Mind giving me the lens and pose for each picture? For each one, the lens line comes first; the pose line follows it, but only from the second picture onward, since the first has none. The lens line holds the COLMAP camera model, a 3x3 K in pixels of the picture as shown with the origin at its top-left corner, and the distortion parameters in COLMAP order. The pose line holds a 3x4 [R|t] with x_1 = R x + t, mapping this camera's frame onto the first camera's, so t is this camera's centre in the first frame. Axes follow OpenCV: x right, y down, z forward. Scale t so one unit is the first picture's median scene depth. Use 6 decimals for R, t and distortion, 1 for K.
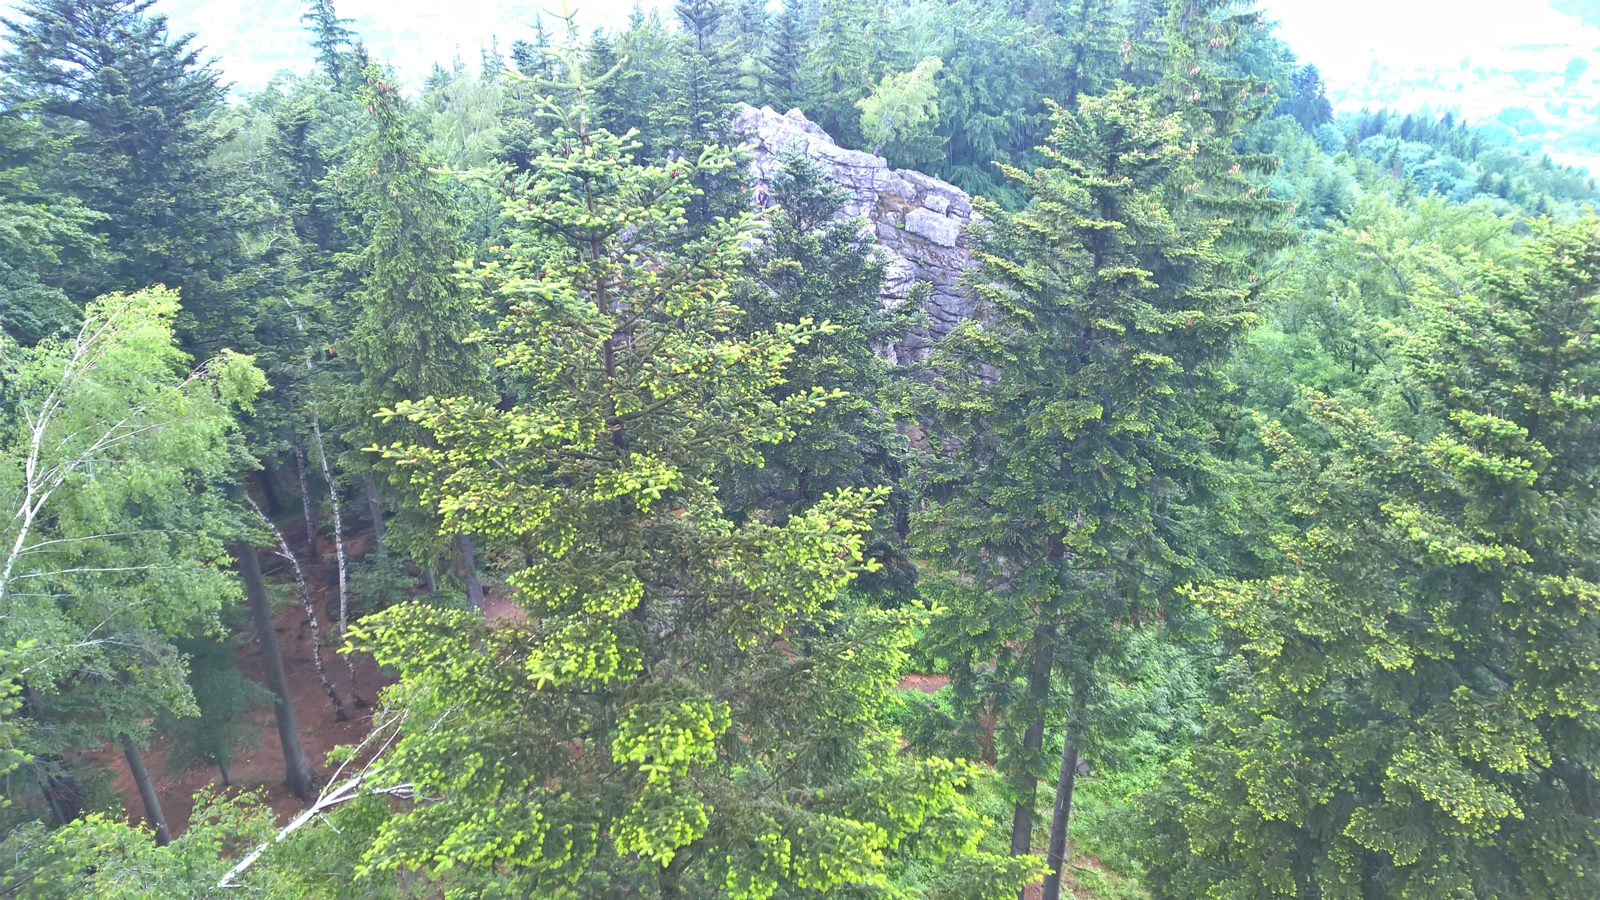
lens RADIAL K [[1153.2, 0, 825.2], [0, 1153.2, 451.1], [0, 0, 1]] dist [0.092055, -0.073259]
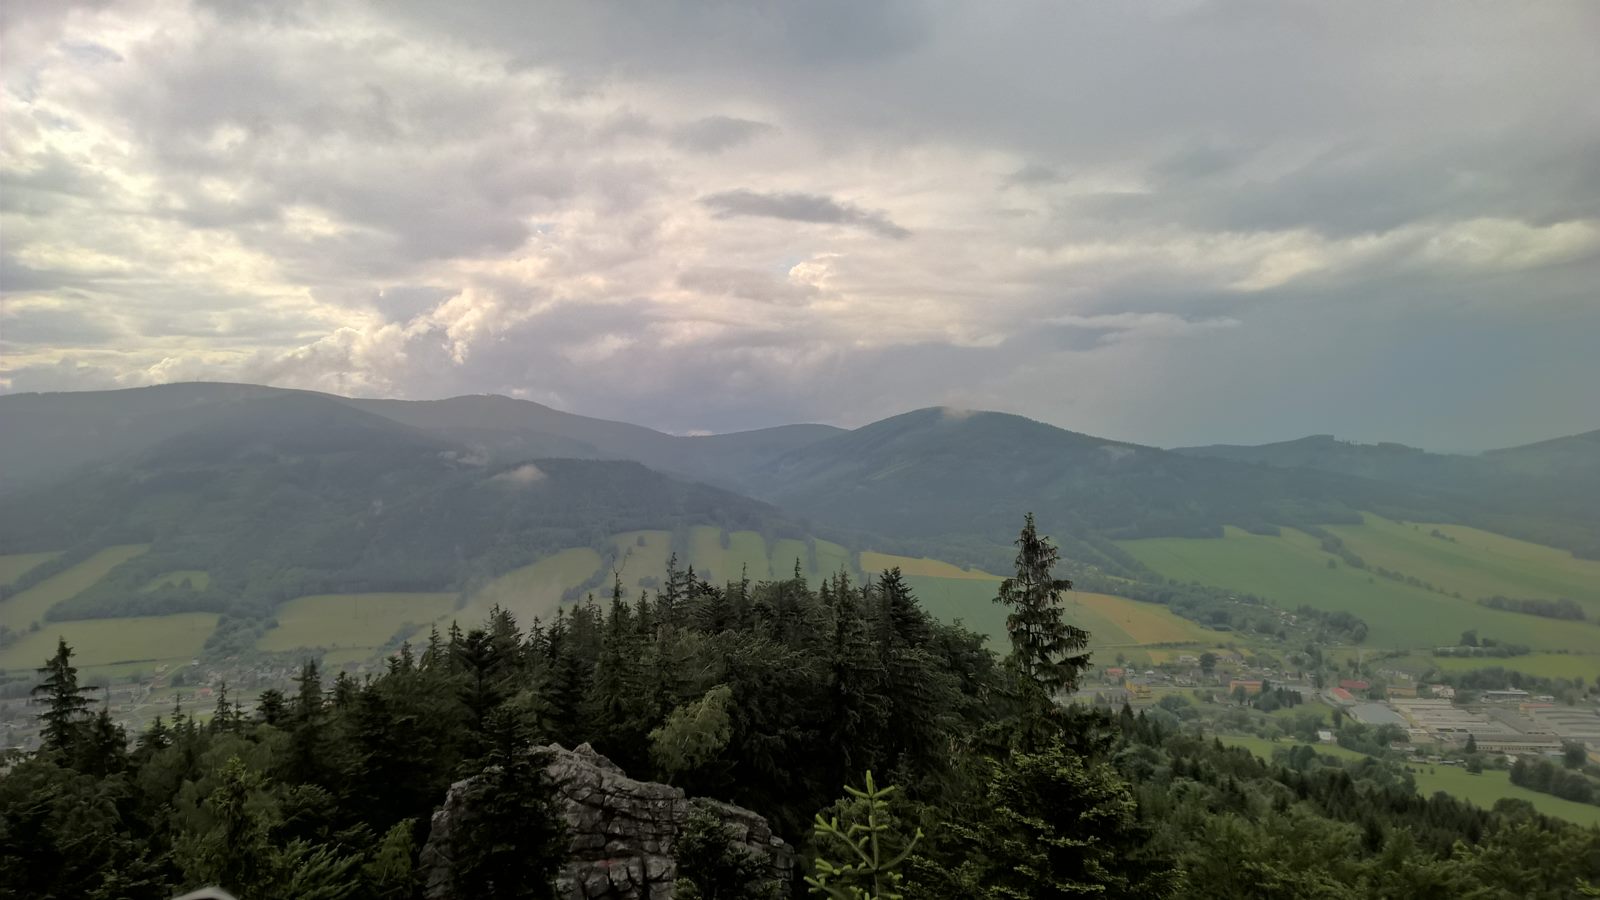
lens RADIAL K [[1153.2, 0, 803.6], [0, 1153.2, 470.4], [0, 0, 1]] dist [0.092055, -0.073259]
pose [[0.974872, -0.007478, 0.222641, -0.104978], [0.112211, 0.879868, -0.461779, -0.039720], [-0.192442, 0.475158, 0.858598, 0.021002]]
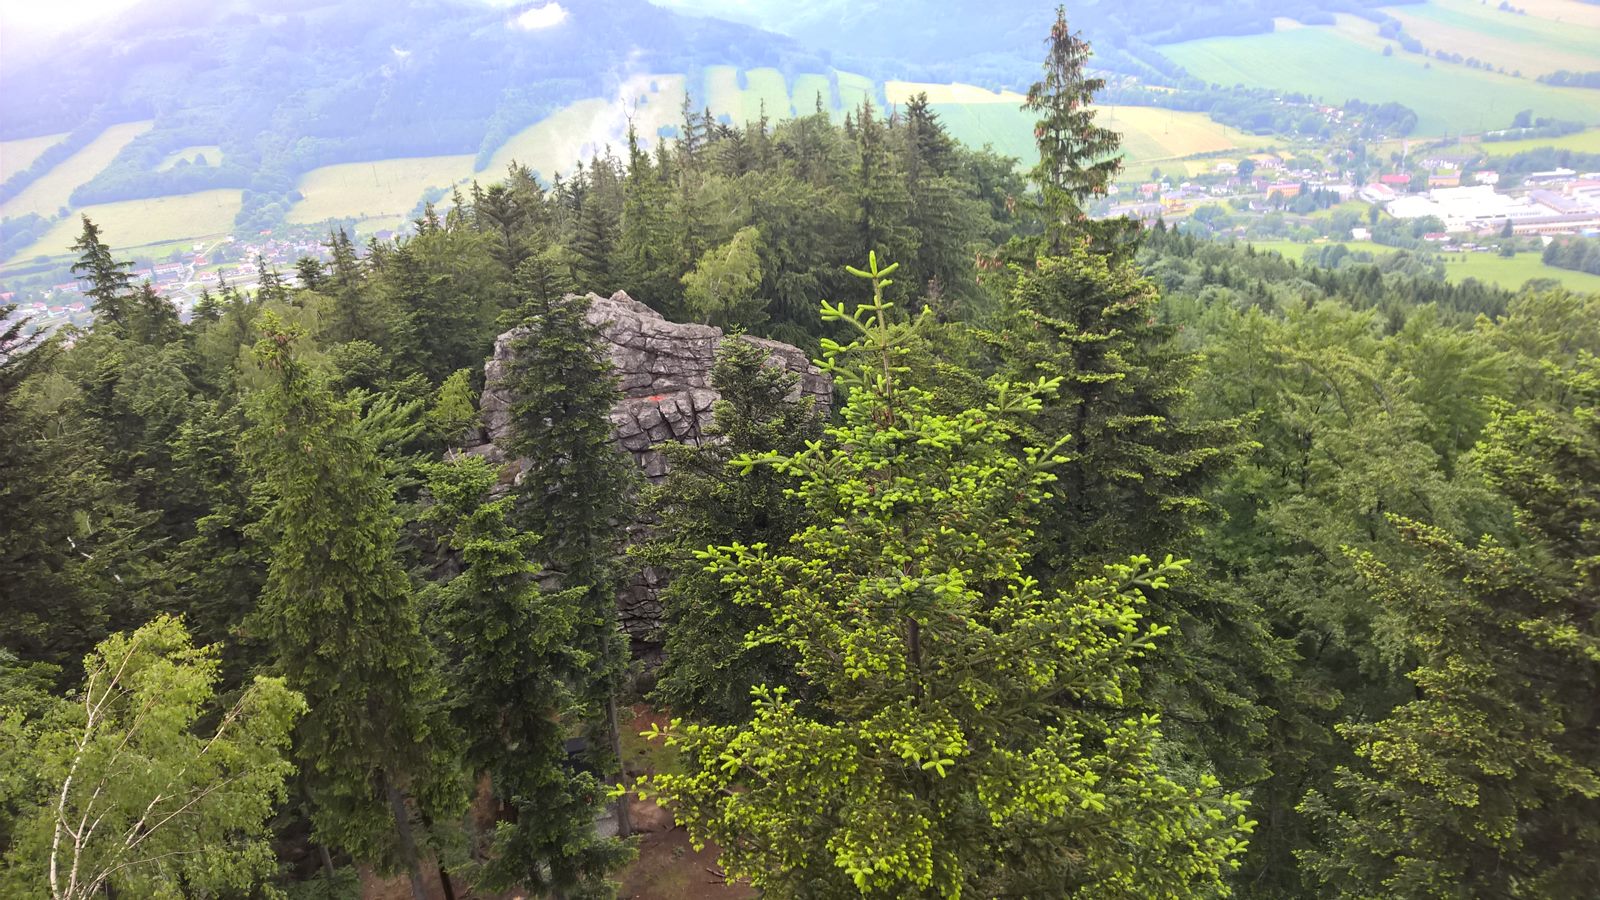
lens RADIAL K [[1153.2, 0, 809.2], [0, 1153.2, 440.6], [0, 0, 1]] dist [0.092055, -0.073259]
pose [[0.973623, -0.149981, 0.171940, -0.097174], [0.172131, 0.977483, -0.122057, -0.032696], [-0.149762, 0.148434, 0.977517, 0.035187]]
